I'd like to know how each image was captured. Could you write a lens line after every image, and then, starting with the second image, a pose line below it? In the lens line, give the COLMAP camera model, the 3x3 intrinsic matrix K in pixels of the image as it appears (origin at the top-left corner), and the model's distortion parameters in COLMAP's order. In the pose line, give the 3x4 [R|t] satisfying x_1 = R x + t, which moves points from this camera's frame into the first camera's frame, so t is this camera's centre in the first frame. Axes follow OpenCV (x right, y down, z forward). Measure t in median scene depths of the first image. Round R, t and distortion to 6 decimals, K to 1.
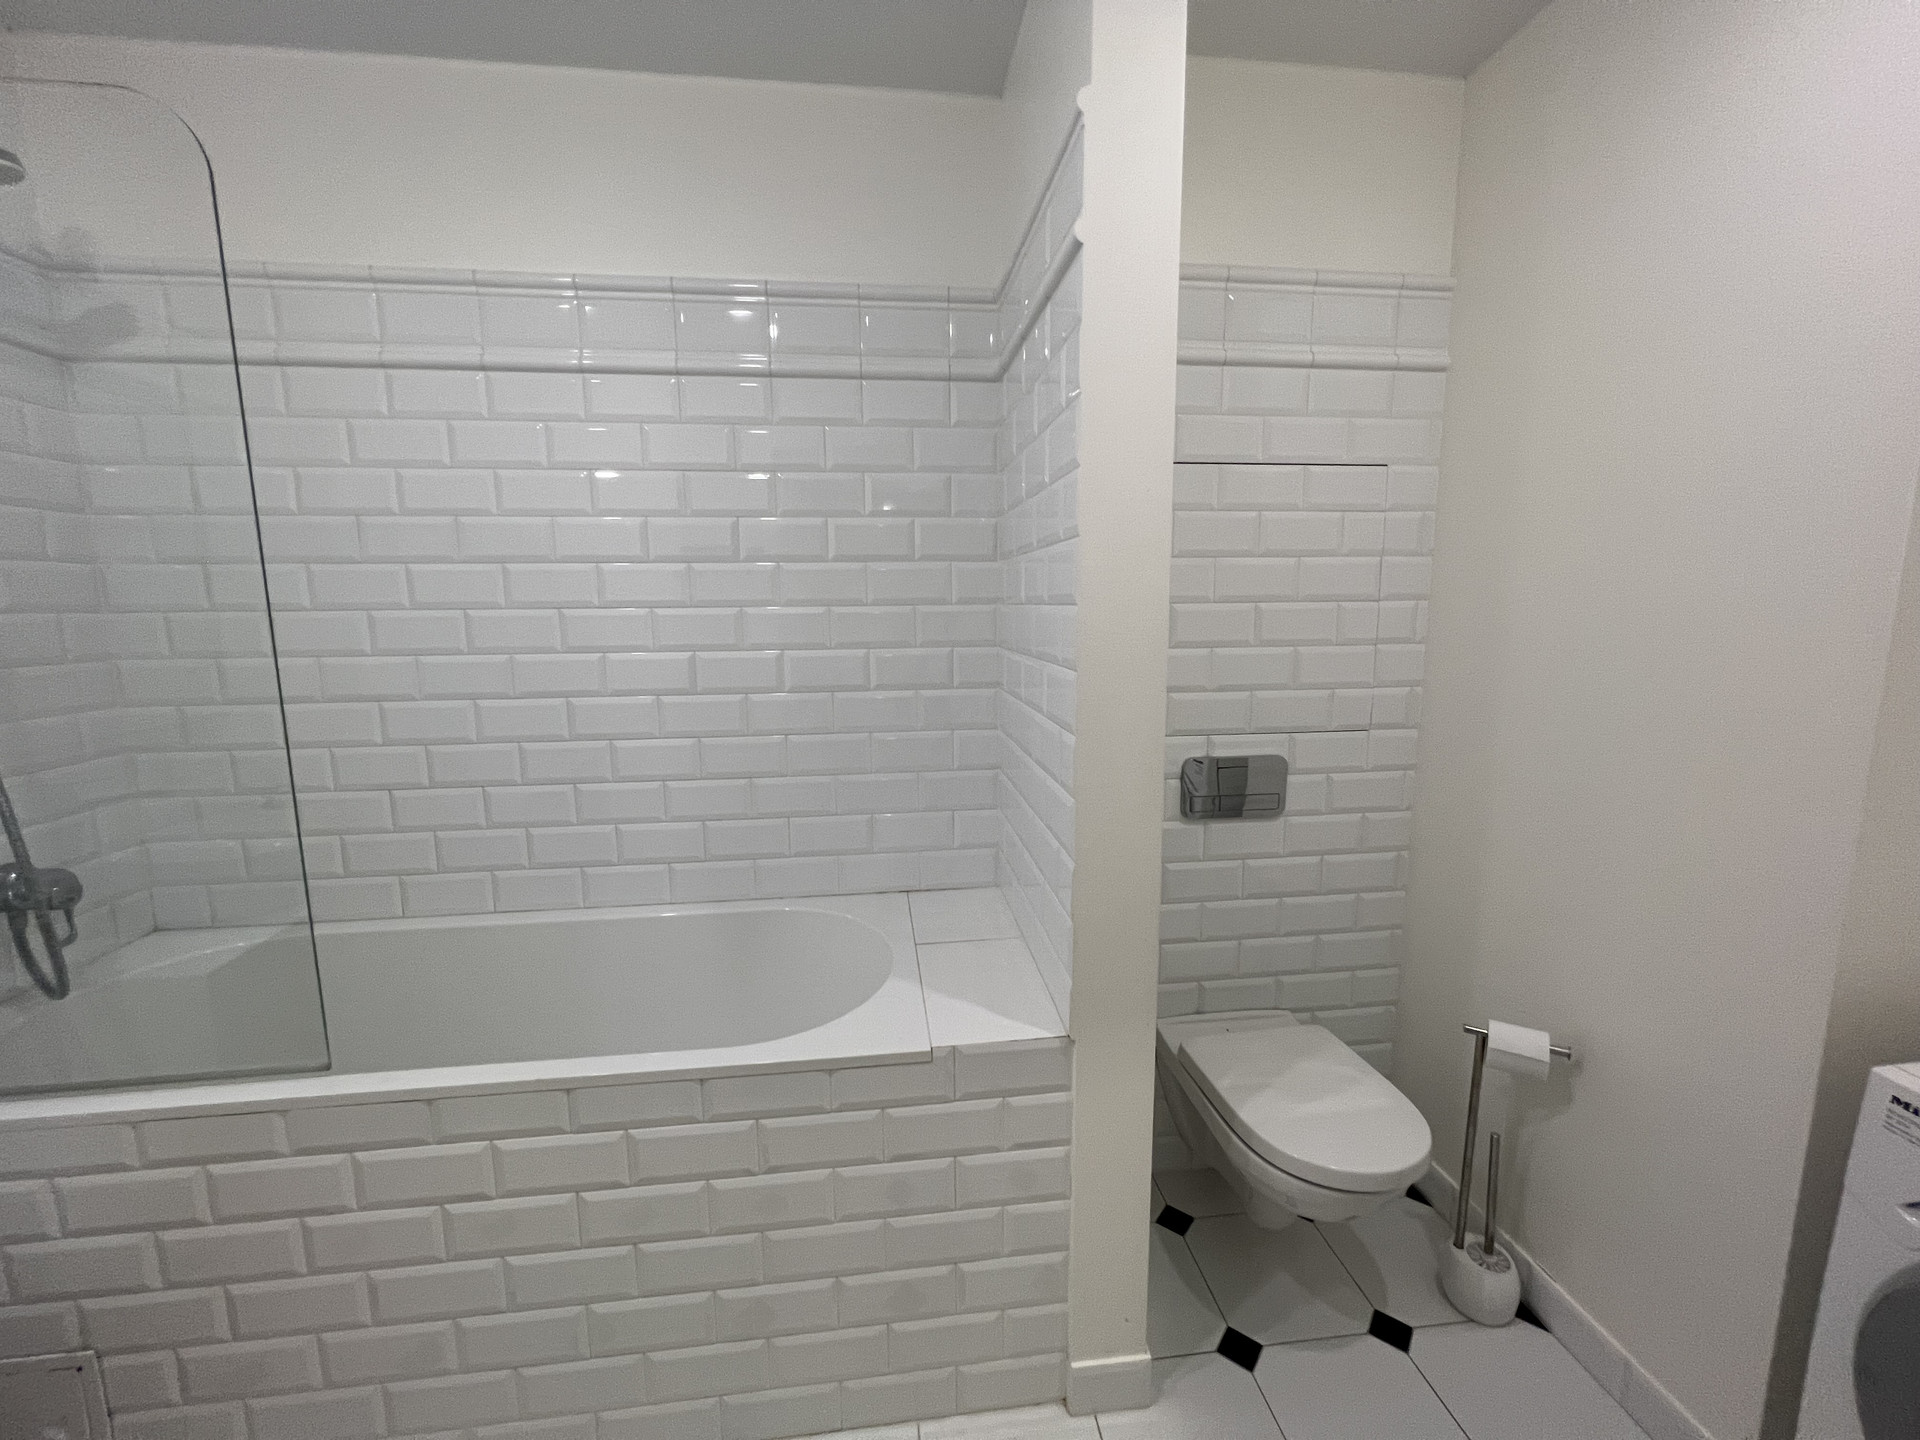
lens RADIAL K [[768.6, 0, 953.4], [0, 768.6, 711.7], [0, 0, 1]] dist [-0.001813, 0.000349]
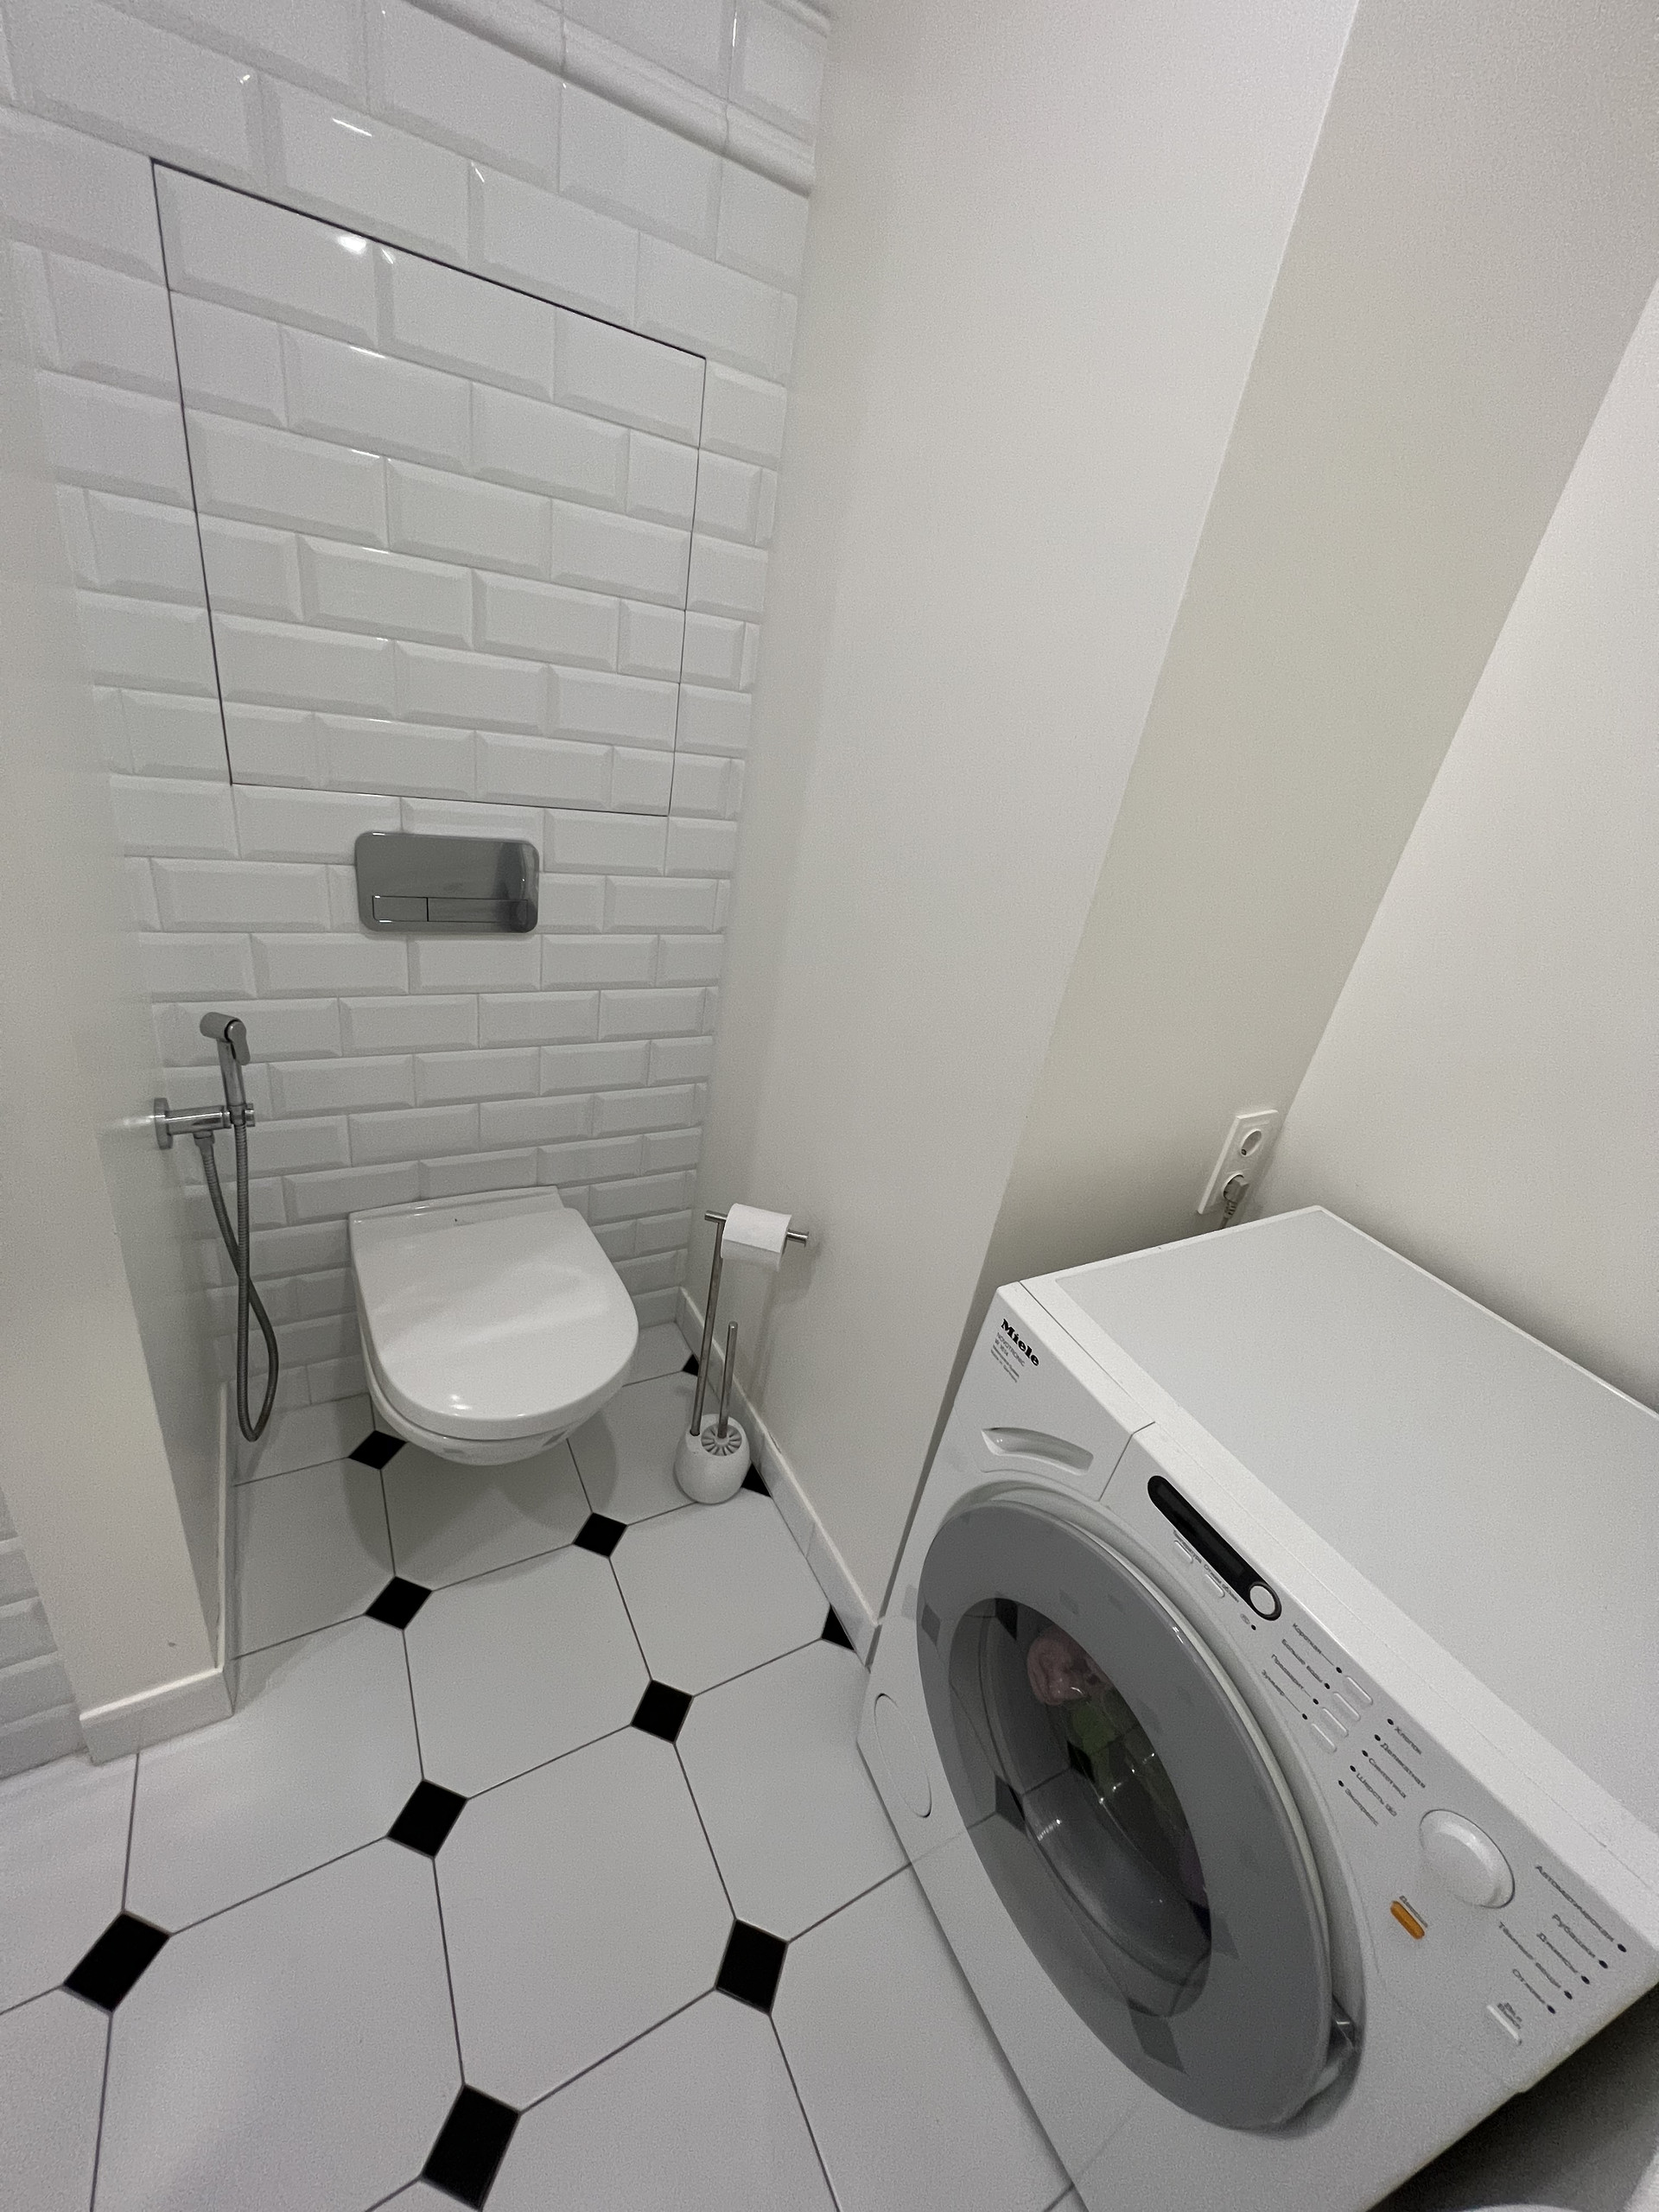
lens RADIAL K [[885.5, 0, 836.6], [0, 885.5, 1099.2], [0, 0, 1]] dist [-0.001813, 0.000349]
pose [[0.905833, -0.028960, 0.422644, 0.356984], [-0.116998, 0.941757, 0.315286, -0.005603], [-0.407158, -0.335045, 0.849686, 0.180983]]
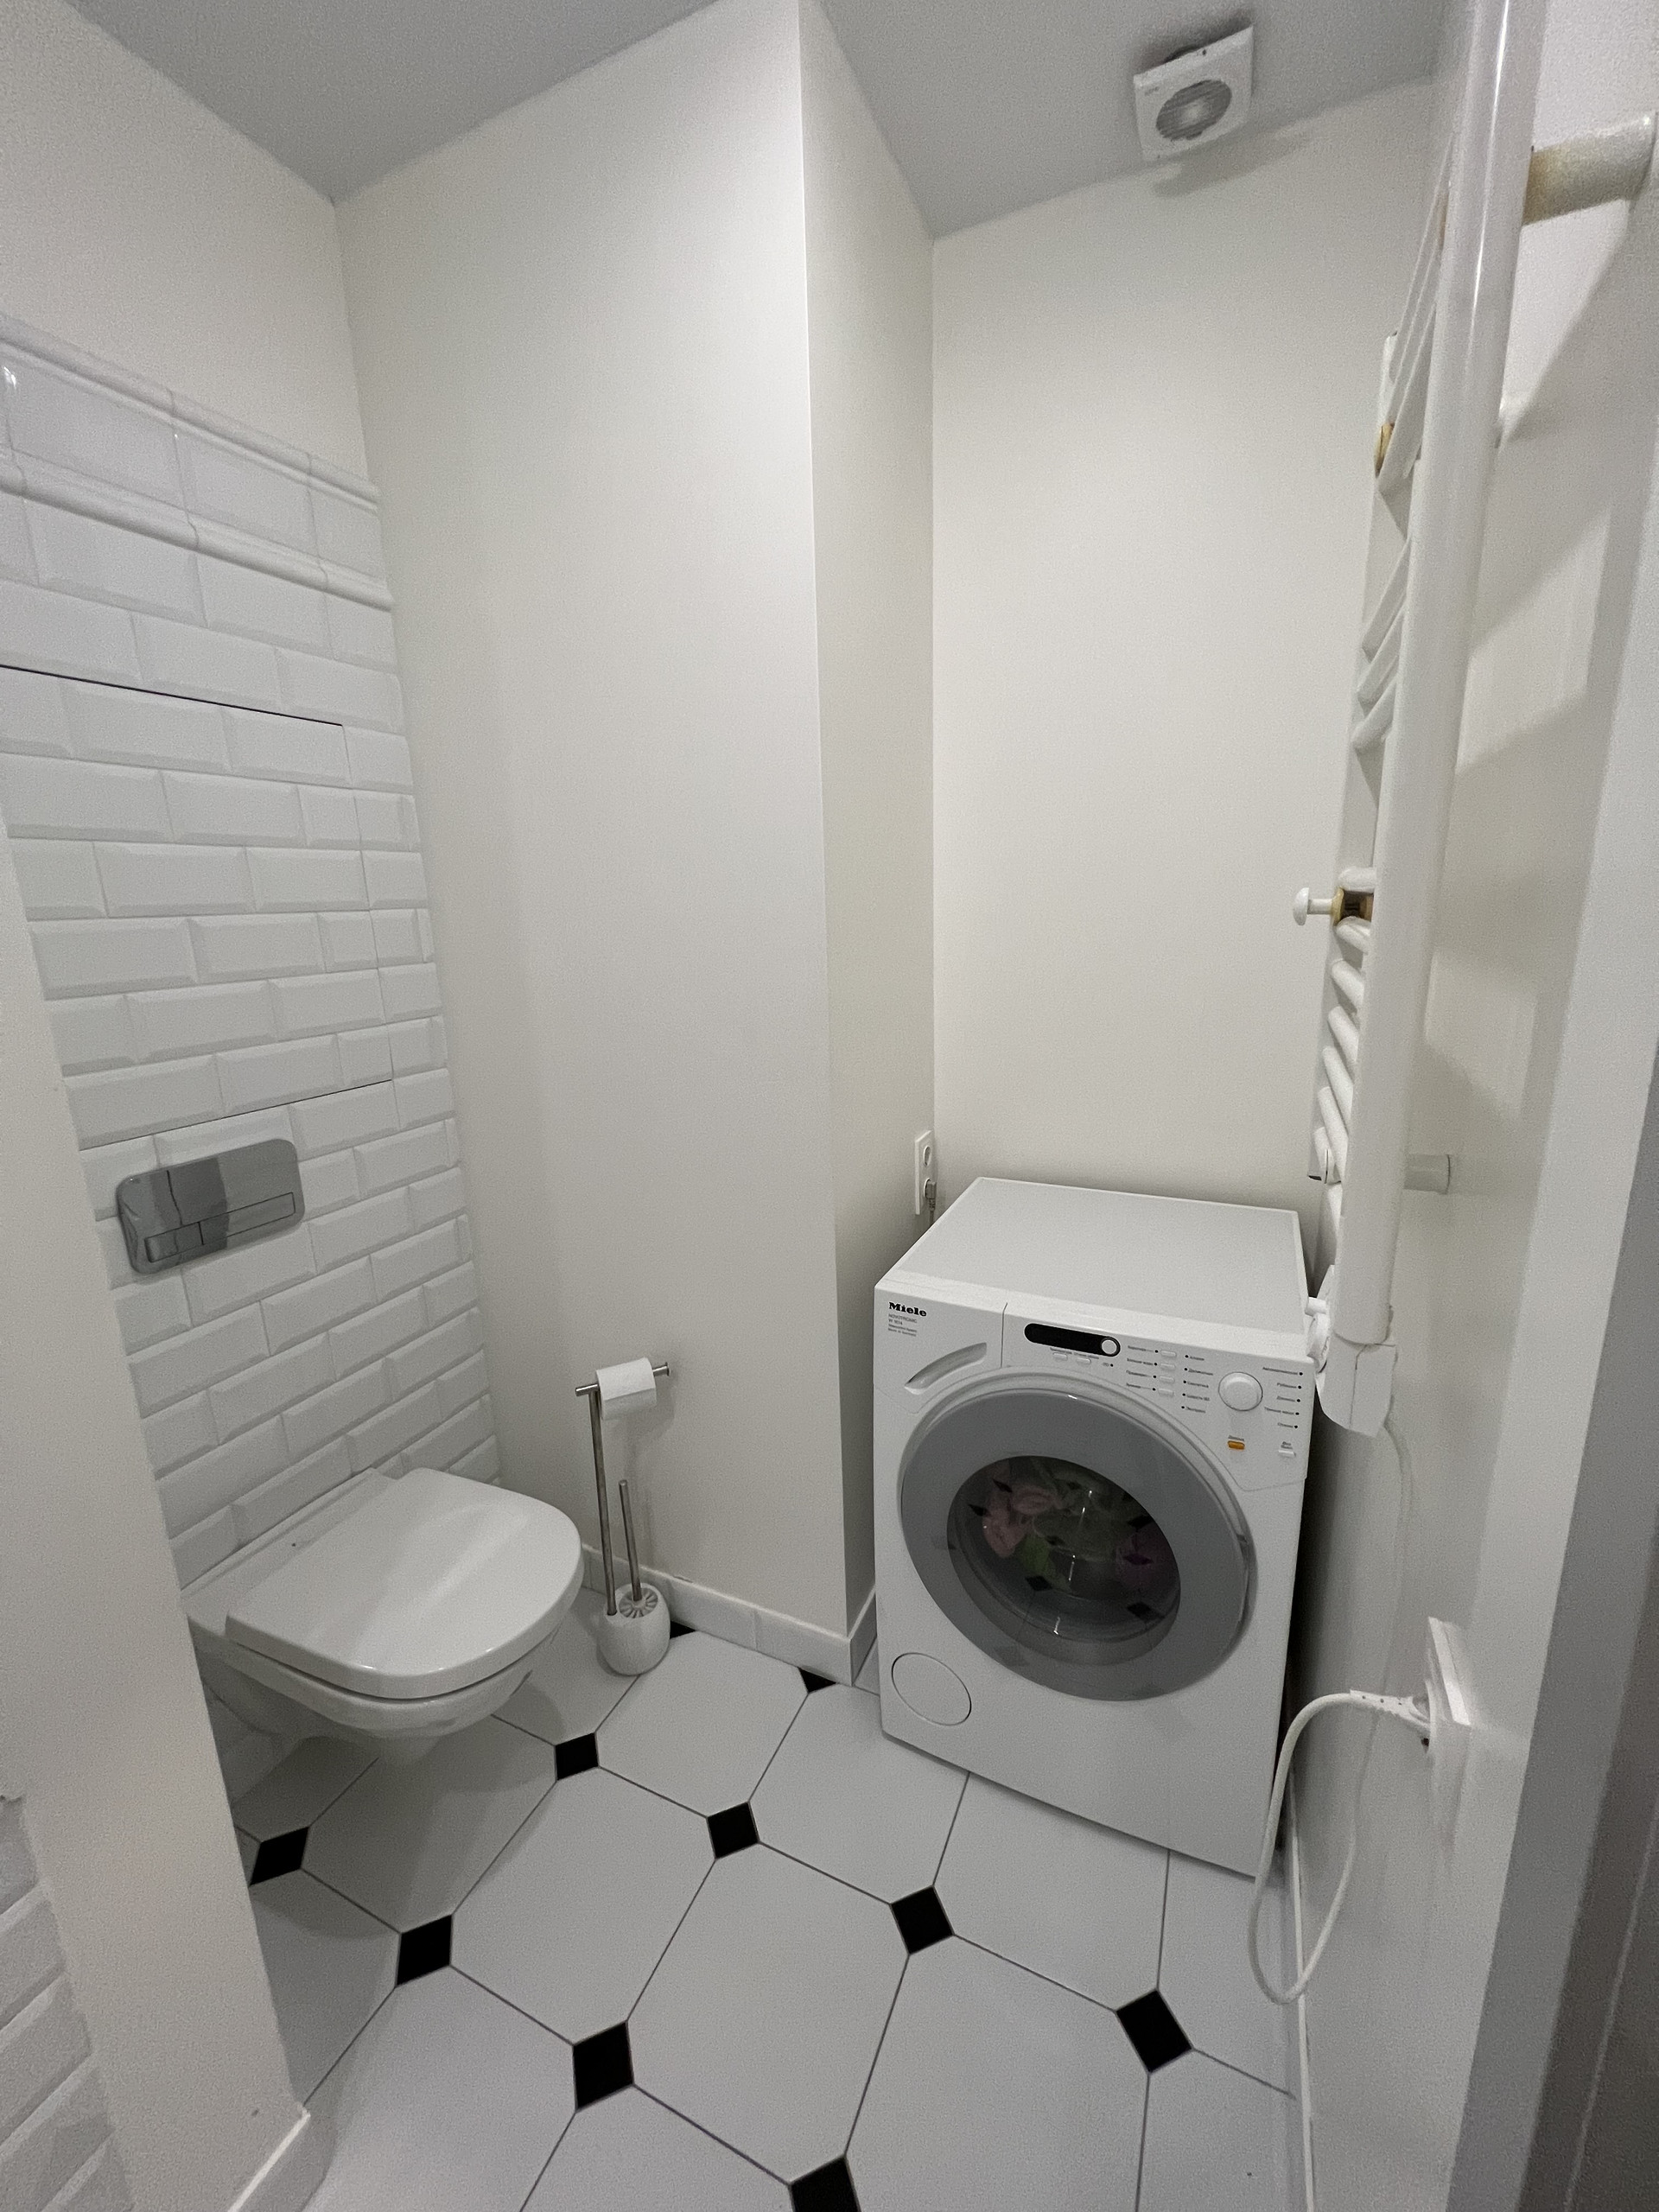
lens RADIAL K [[885.5, 0, 836.6], [0, 885.5, 1099.2], [0, 0, 1]] dist [-0.001813, 0.000349]
pose [[0.518619, -0.196547, 0.832108, 0.031179], [0.144659, 0.979360, 0.141168, -0.018968], [-0.842679, 0.047159, 0.536347, 0.158597]]
